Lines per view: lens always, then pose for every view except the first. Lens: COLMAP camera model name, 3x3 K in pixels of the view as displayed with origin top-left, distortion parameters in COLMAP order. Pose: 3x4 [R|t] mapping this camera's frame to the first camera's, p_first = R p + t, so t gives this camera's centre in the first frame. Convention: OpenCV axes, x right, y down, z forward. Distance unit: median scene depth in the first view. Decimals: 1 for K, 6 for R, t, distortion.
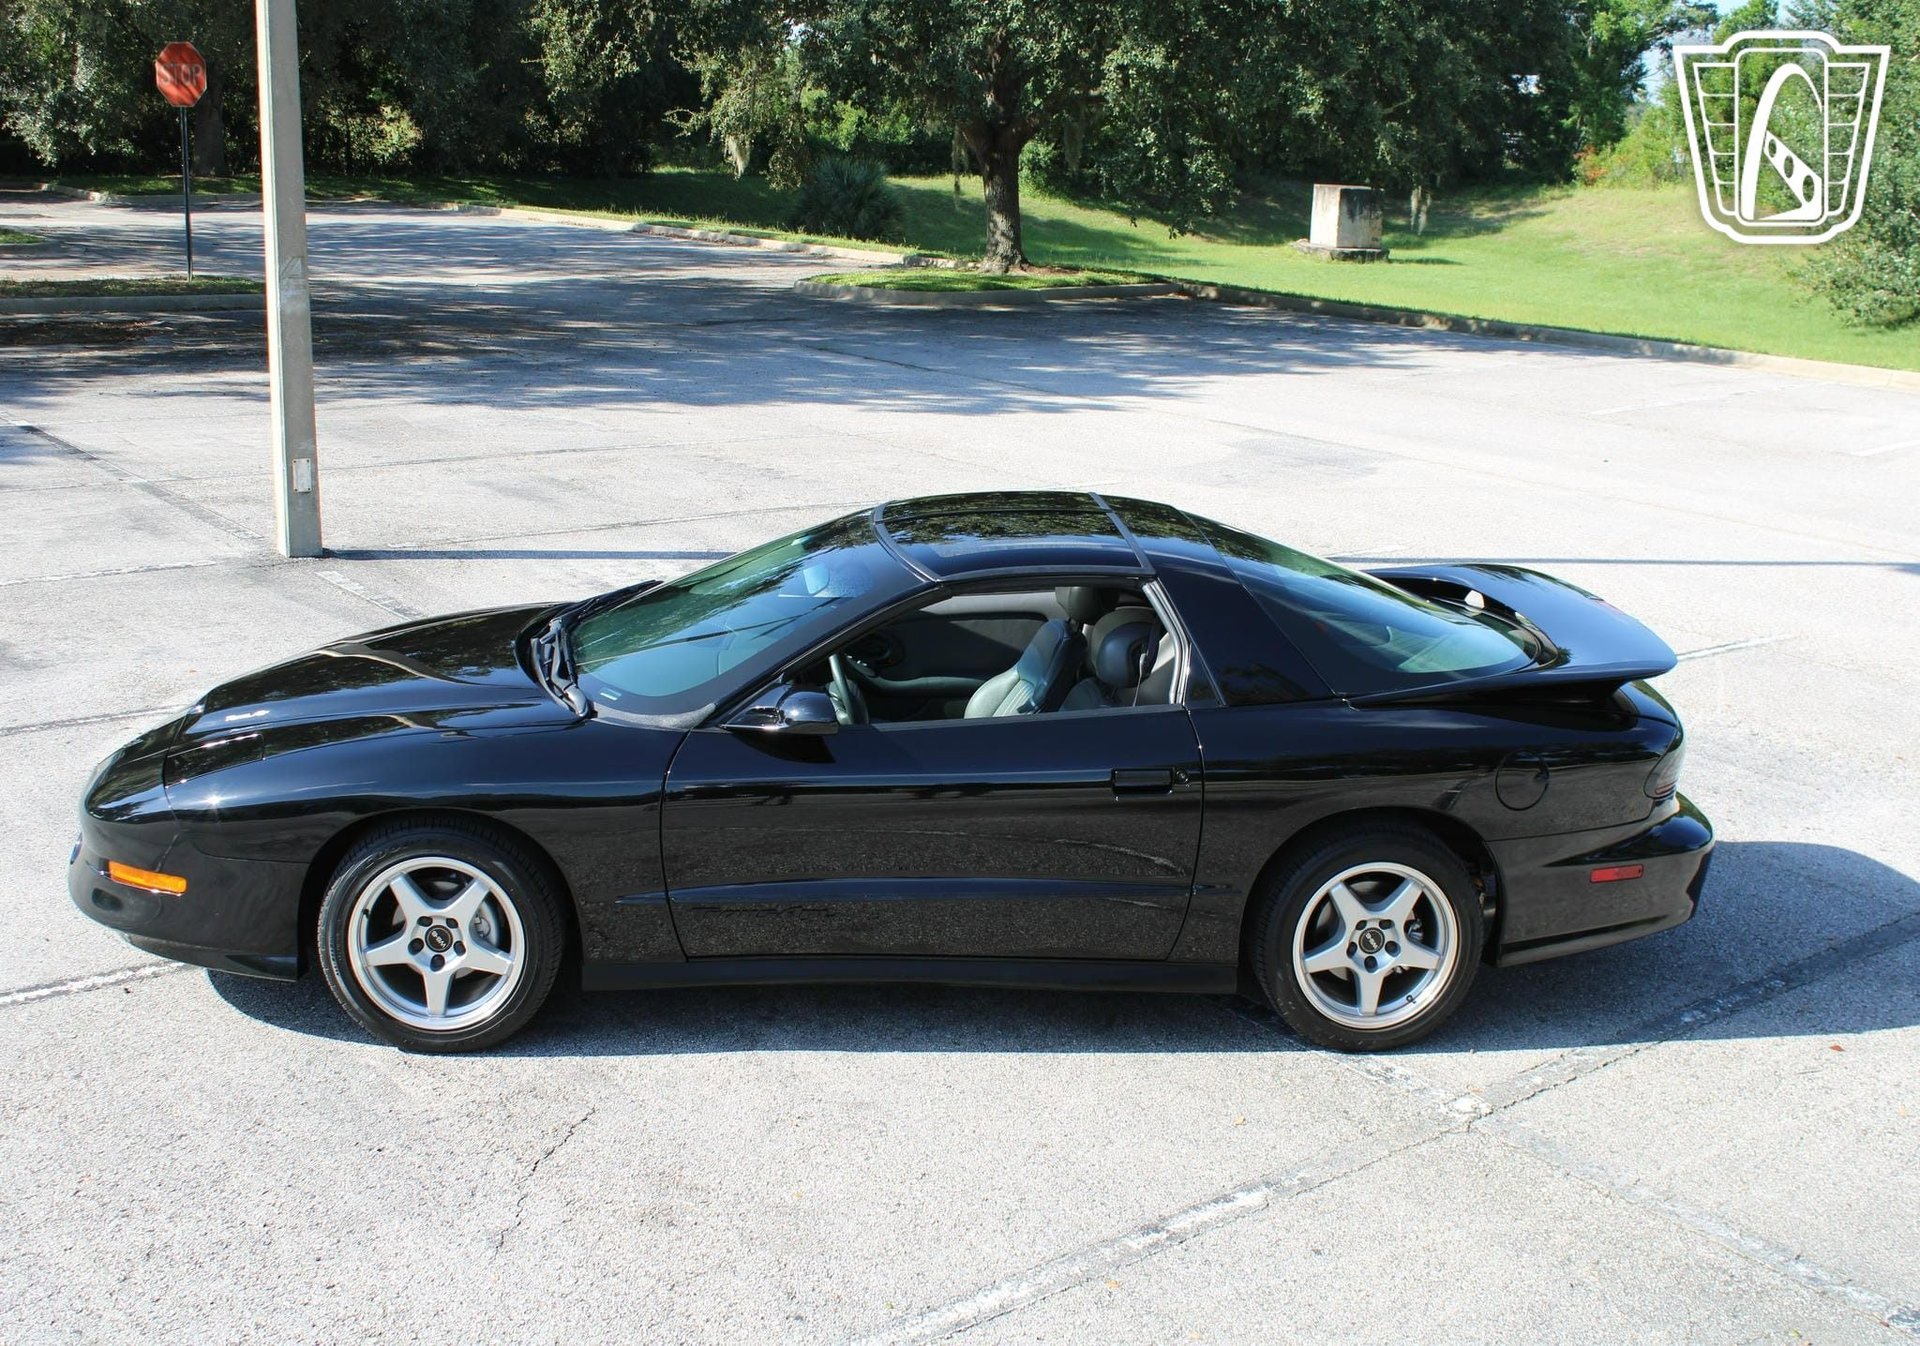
lens RADIAL K [[2247.9, 0, 964.7], [0, 2247.9, 674.0], [0, 0, 1]] dist [-0.042100, 0.000000]
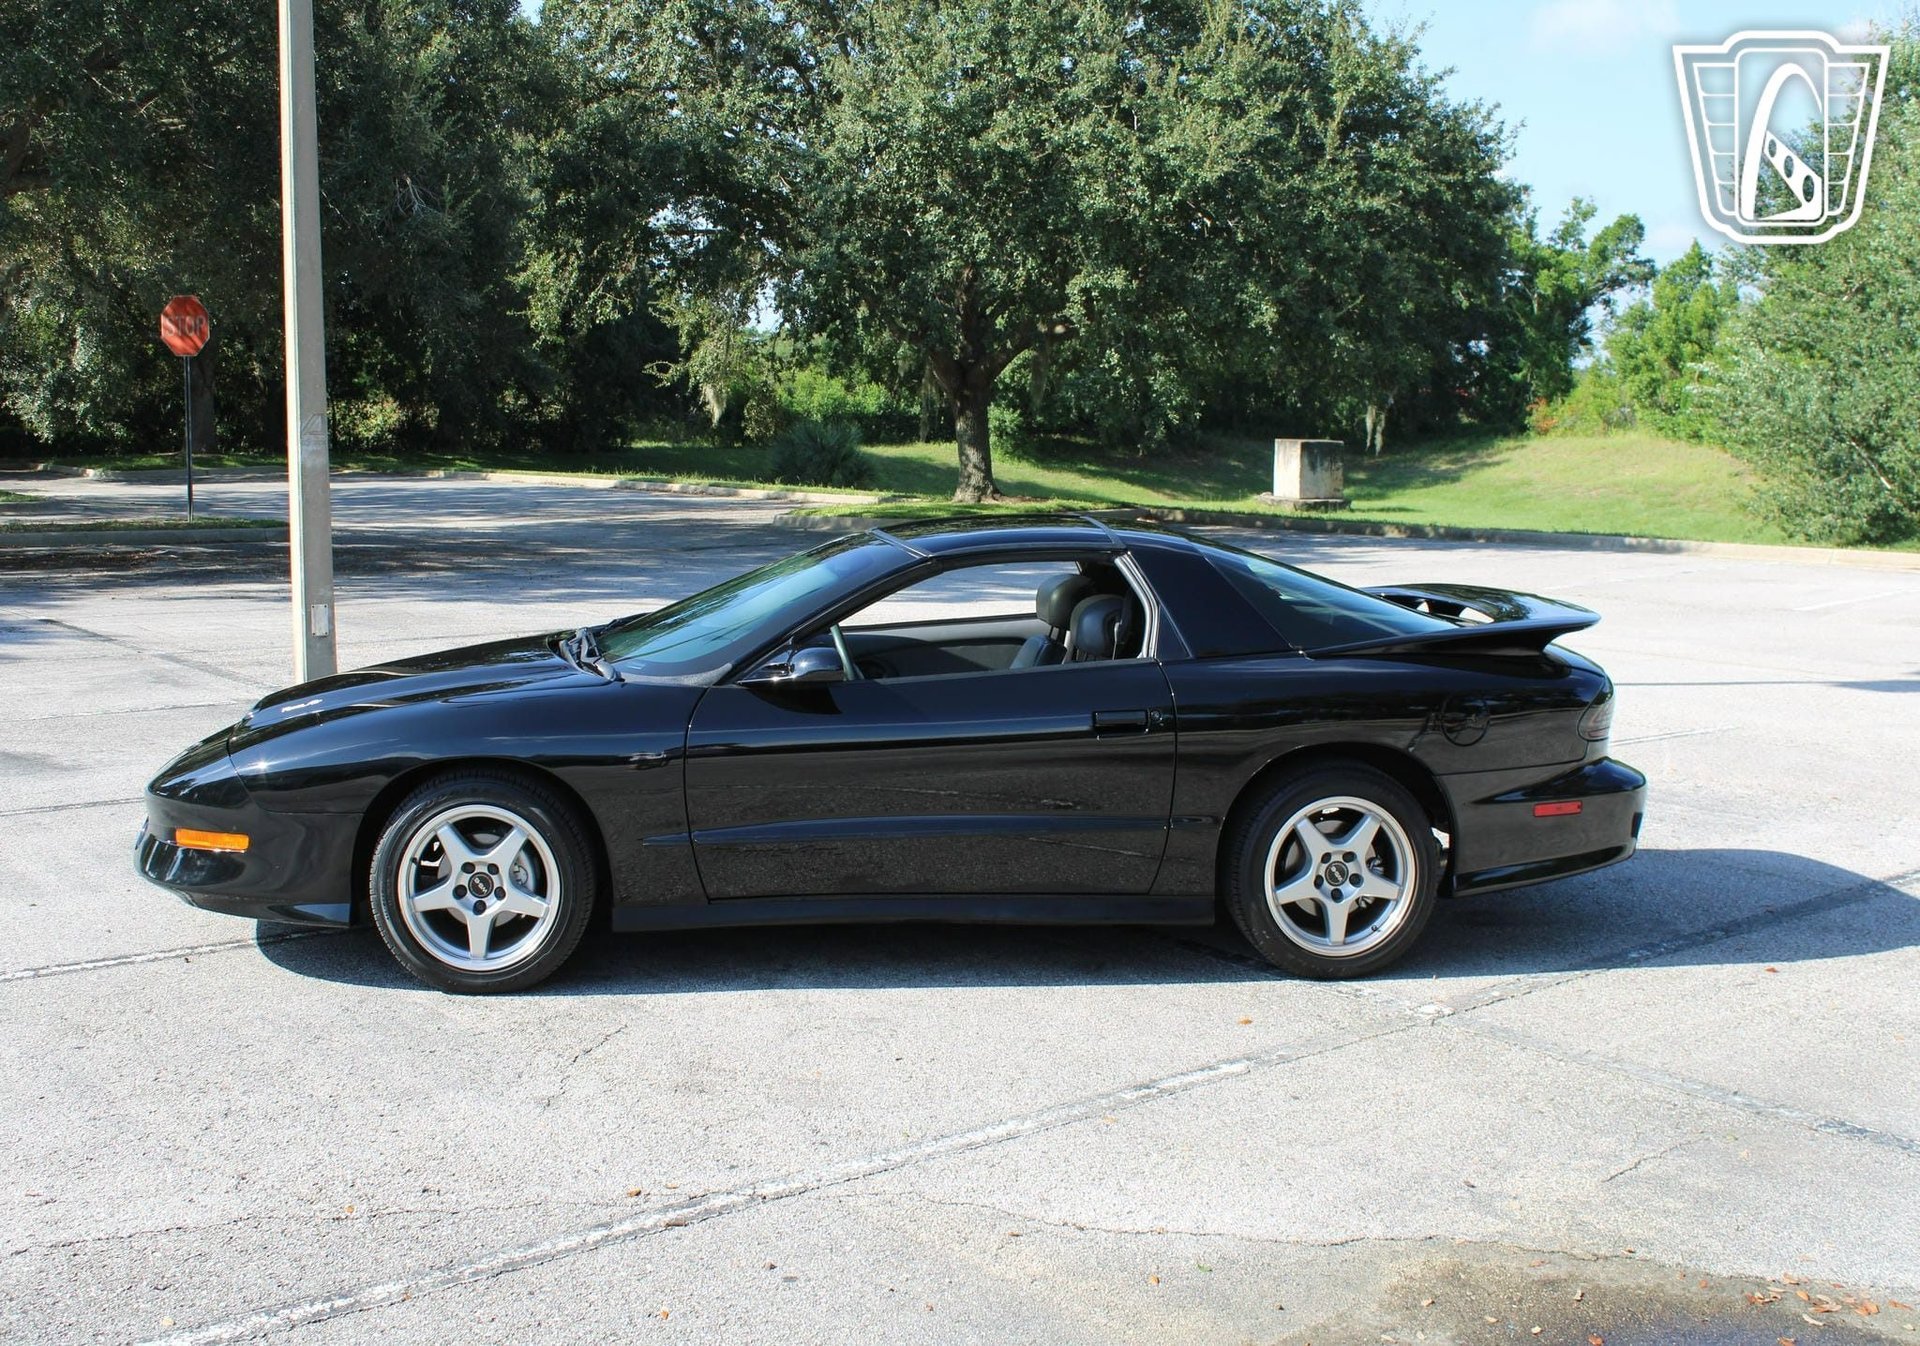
lens RADIAL K [[2247.9, 0, 956.2], [0, 2247.9, 671.4], [0, 0, 1]] dist [-0.042100, 0.000000]
pose [[0.999623, -0.026418, 0.007503, -0.008590], [0.027156, 0.991556, -0.126802, 0.150834], [-0.004090, 0.126958, 0.991900, -0.090033]]
